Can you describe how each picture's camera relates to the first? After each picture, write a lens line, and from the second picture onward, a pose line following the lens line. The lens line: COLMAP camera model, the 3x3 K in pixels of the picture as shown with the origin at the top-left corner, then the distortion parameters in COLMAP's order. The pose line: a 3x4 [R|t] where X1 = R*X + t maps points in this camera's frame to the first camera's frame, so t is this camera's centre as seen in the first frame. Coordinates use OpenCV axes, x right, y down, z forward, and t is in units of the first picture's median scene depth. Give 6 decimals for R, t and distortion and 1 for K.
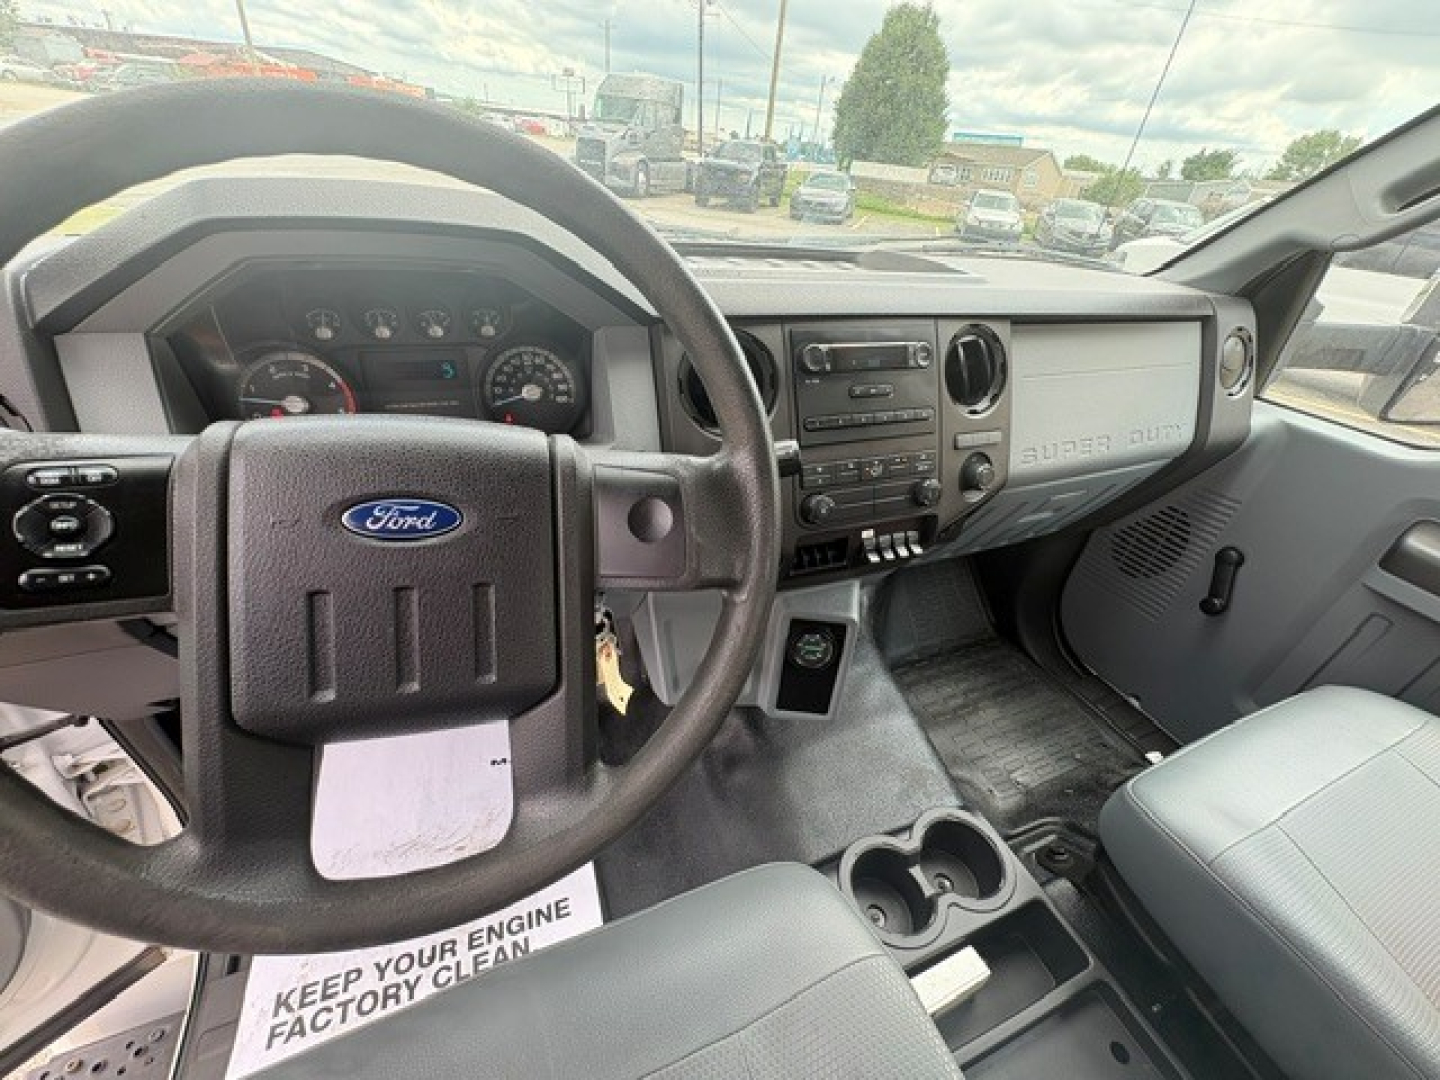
lens RADIAL K [[576.5, 0, 725.3], [0, 576.5, 536.6], [0, 0, 1]] dist [0.001422, -0.000048]
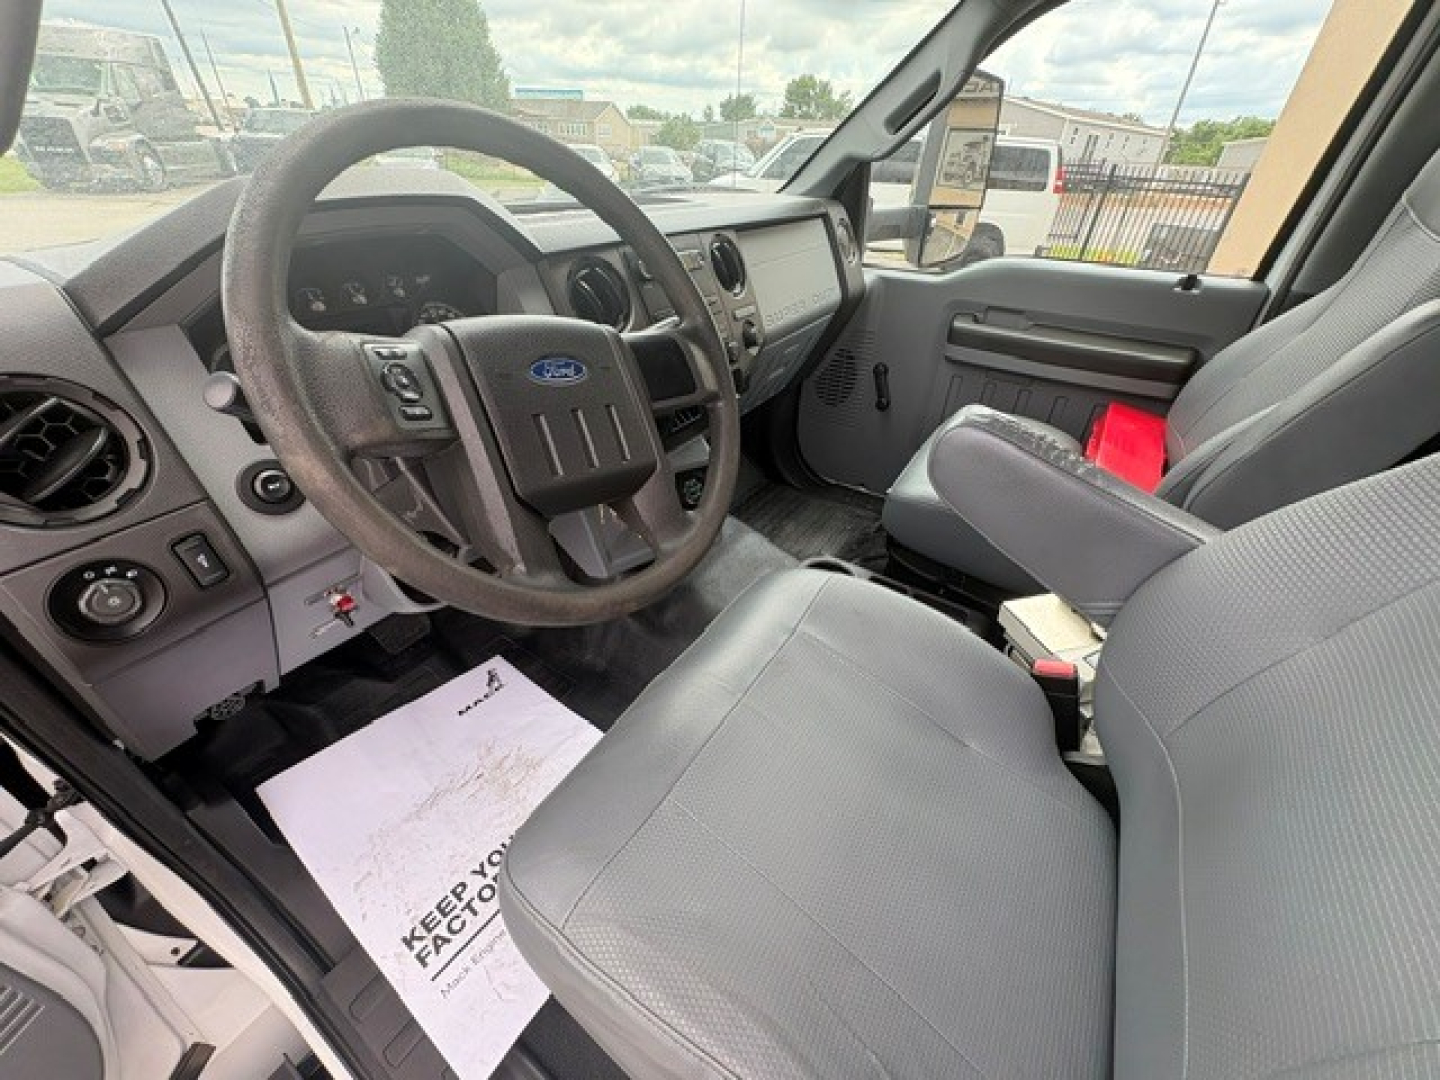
lens RADIAL K [[579.4, 0, 722.6], [0, 579.4, 529.0], [0, 0, 1]] dist [0.000889, 0.000514]
pose [[0.827482, -0.365726, 0.426049, -0.310891], [0.348917, 0.929419, 0.120150, 0.105264], [-0.439920, 0.049233, 0.896686, -0.194435]]
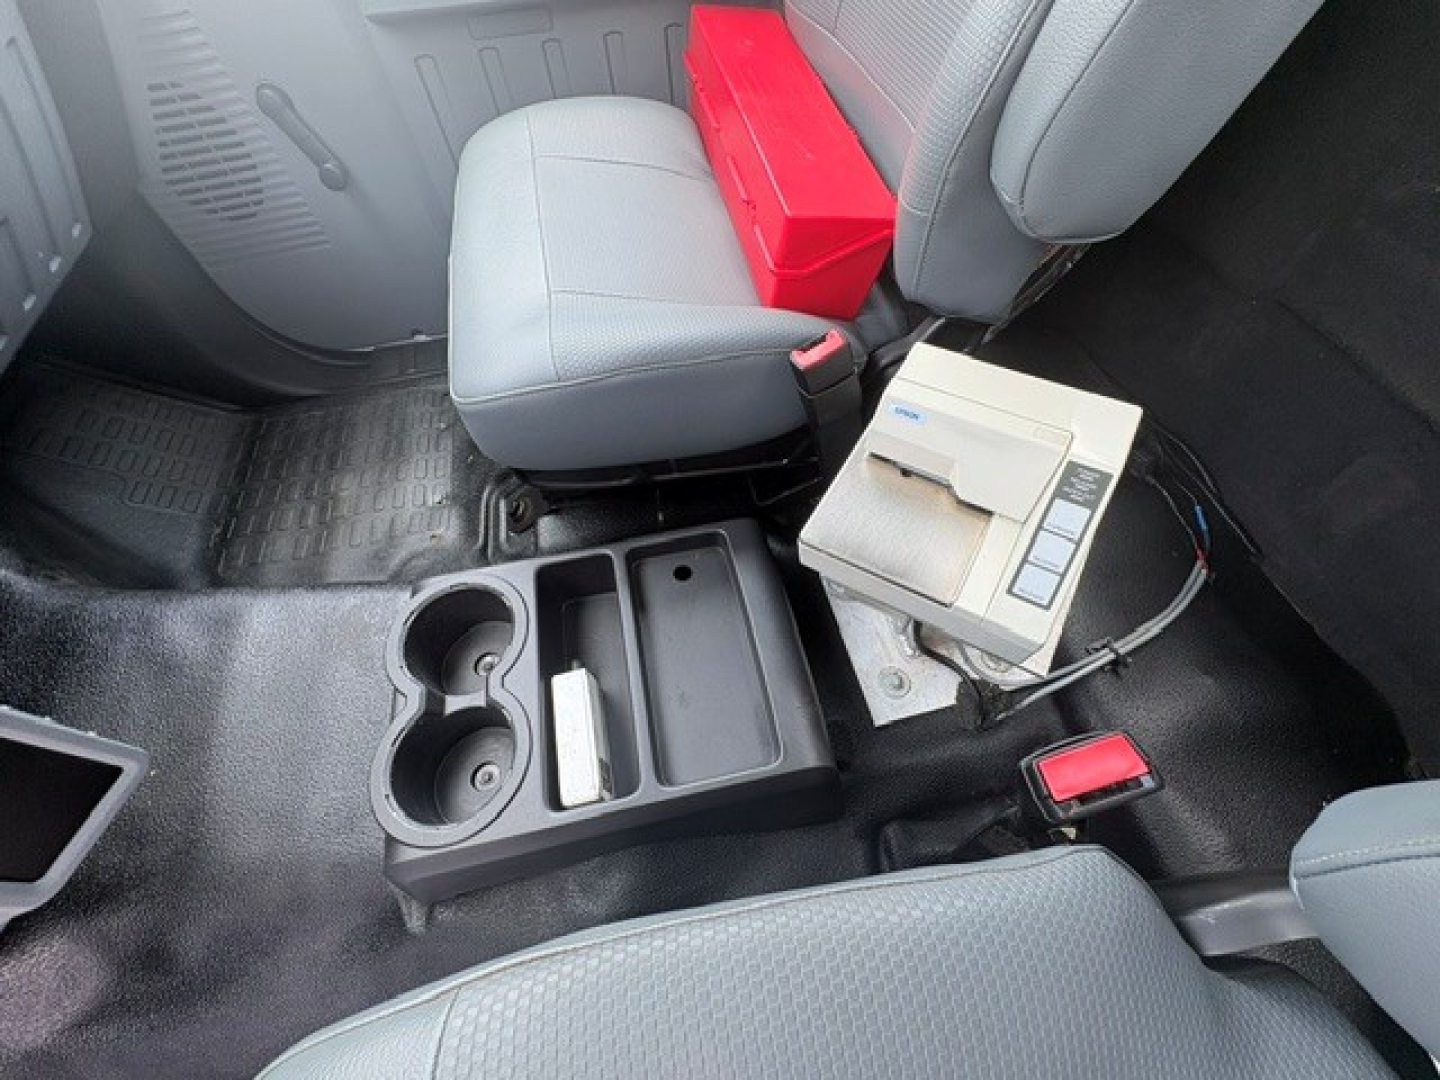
lens RADIAL K [[576.5, 0, 725.3], [0, 576.5, 536.6], [0, 0, 1]] dist [0.001422, -0.000048]
pose [[0.183243, -0.877085, 0.444008, 0.183128], [0.592874, 0.458872, 0.661767, 0.154065], [-0.784170, 0.141976, 0.604087, 0.199787]]
